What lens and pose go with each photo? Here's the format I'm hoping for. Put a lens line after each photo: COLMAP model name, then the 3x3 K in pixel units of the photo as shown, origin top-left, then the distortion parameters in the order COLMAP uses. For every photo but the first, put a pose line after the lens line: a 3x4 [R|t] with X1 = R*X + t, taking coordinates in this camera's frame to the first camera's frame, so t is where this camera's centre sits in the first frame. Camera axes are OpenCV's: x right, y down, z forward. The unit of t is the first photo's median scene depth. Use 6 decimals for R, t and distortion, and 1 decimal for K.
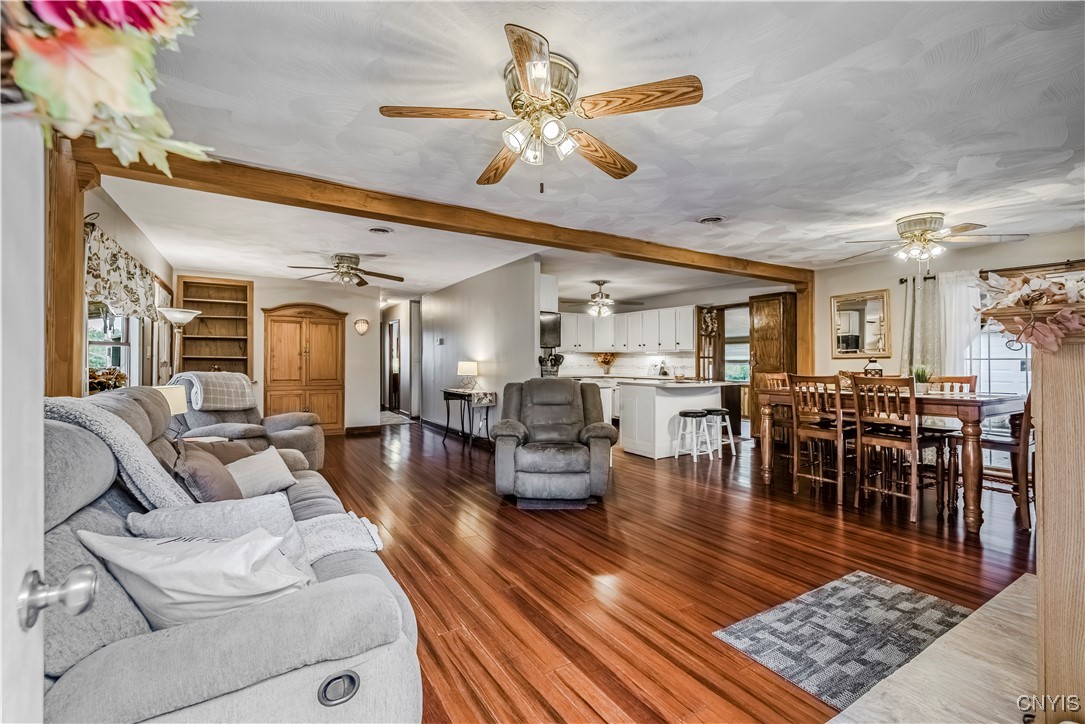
lens RADIAL K [[471.8, 0, 538.3], [0, 471.8, 357.6], [0, 0, 1]] dist [-0.003840, -0.000271]
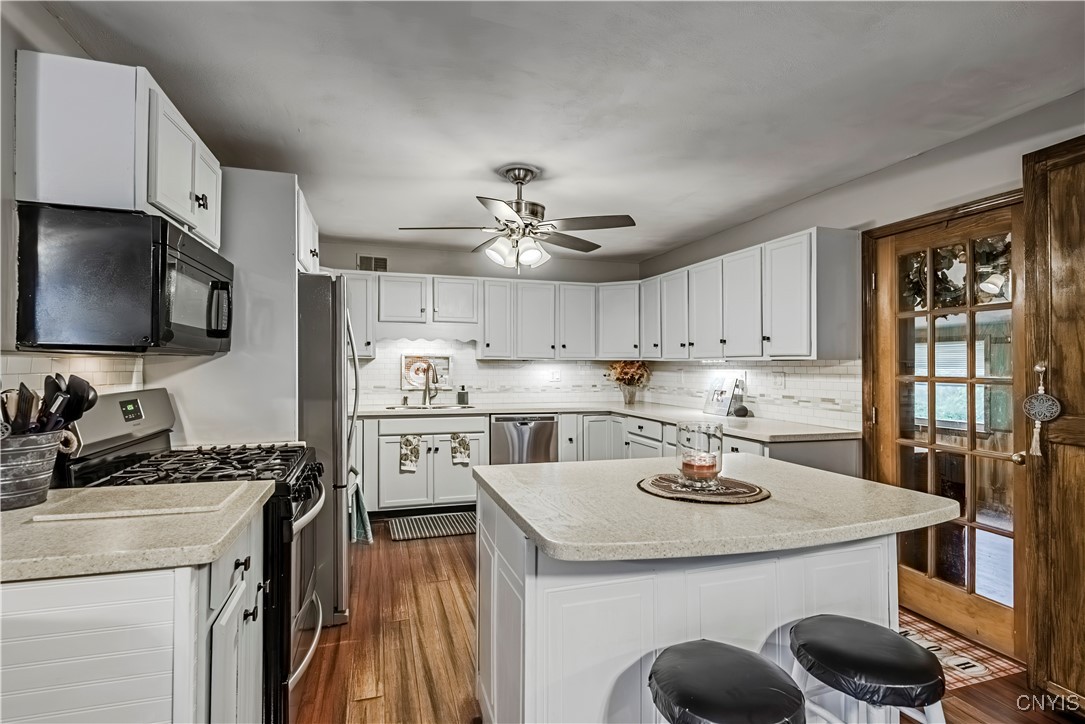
lens RADIAL K [[519.9, 0, 546.0], [0, 519.9, 356.9], [0, 0, 1]] dist [-0.002275, -0.000298]
pose [[0.973563, -0.001191, -0.228415, 0.338868], [-0.001217, 0.999945, -0.010402, -0.016224], [0.228415, 0.010405, 0.973508, 0.857574]]
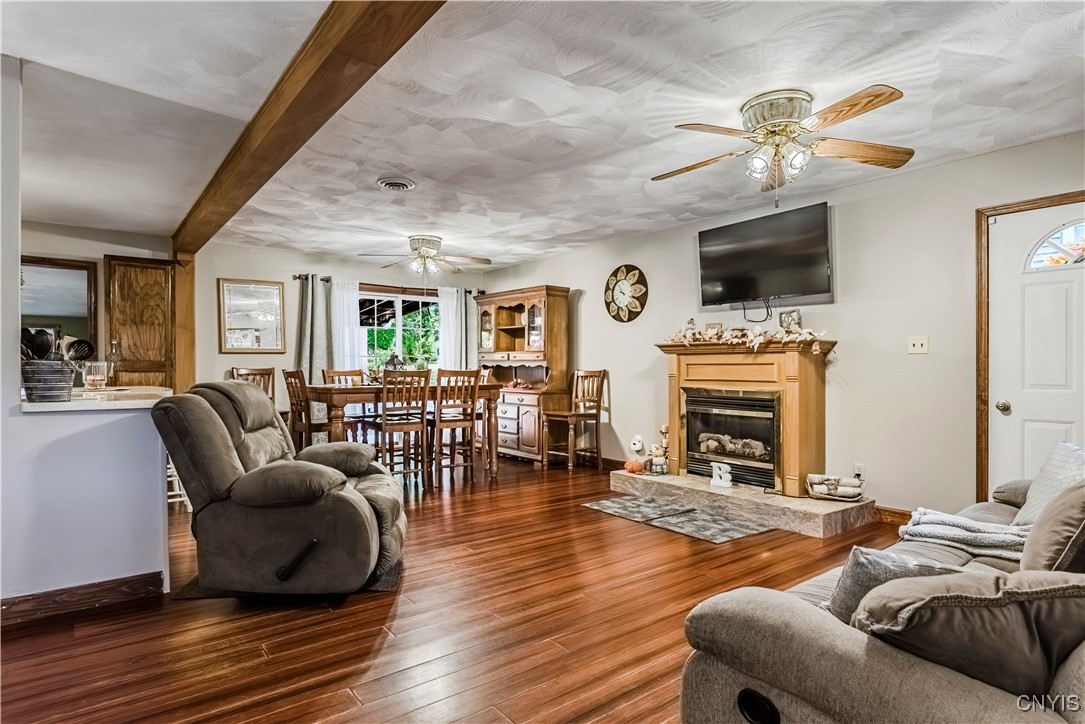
lens RADIAL K [[582.3, 0, 517.5], [0, 582.3, 367.9], [0, 0, 1]] dist [-0.007794, 0.003129]
pose [[-0.095685, -0.009549, 0.995366, -0.532049], [-0.015417, 0.999848, 0.008110, 0.014146], [-0.995292, -0.014570, -0.095818, 0.699428]]
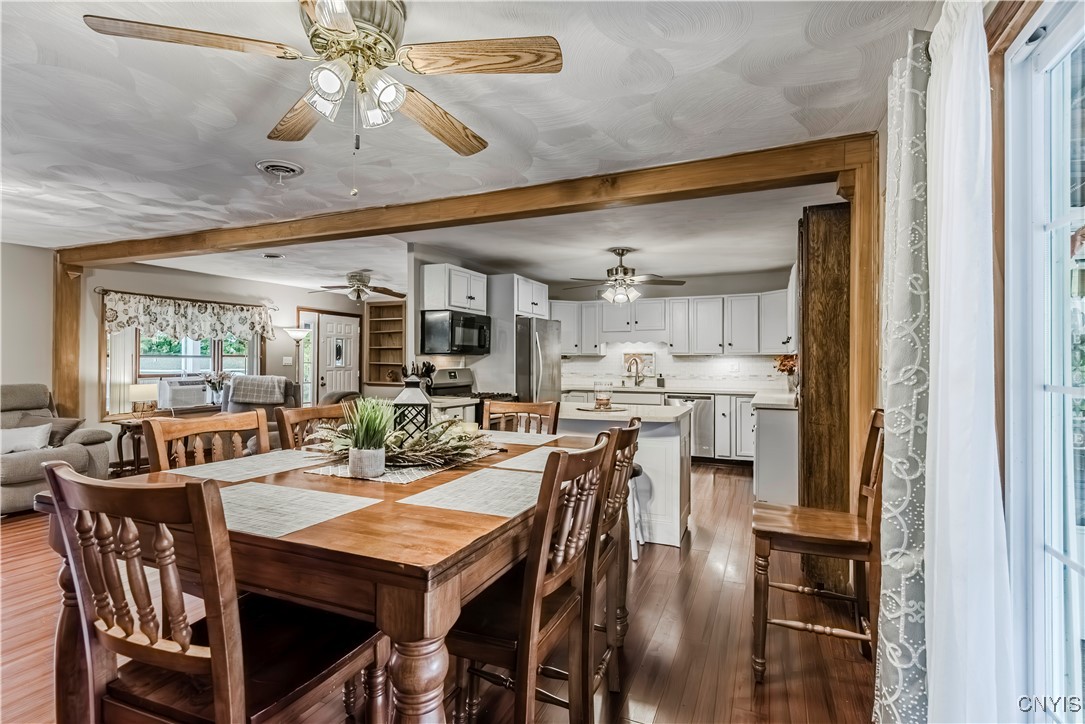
lens RADIAL K [[519.9, 0, 541.6], [0, 519.9, 355.8], [0, 0, 1]] dist [-0.002275, -0.000298]
pose [[0.604645, -0.010758, -0.796422, 0.912896], [0.005917, 0.999942, -0.009015, -0.009683], [0.796473, 0.000738, 0.604674, 0.660513]]
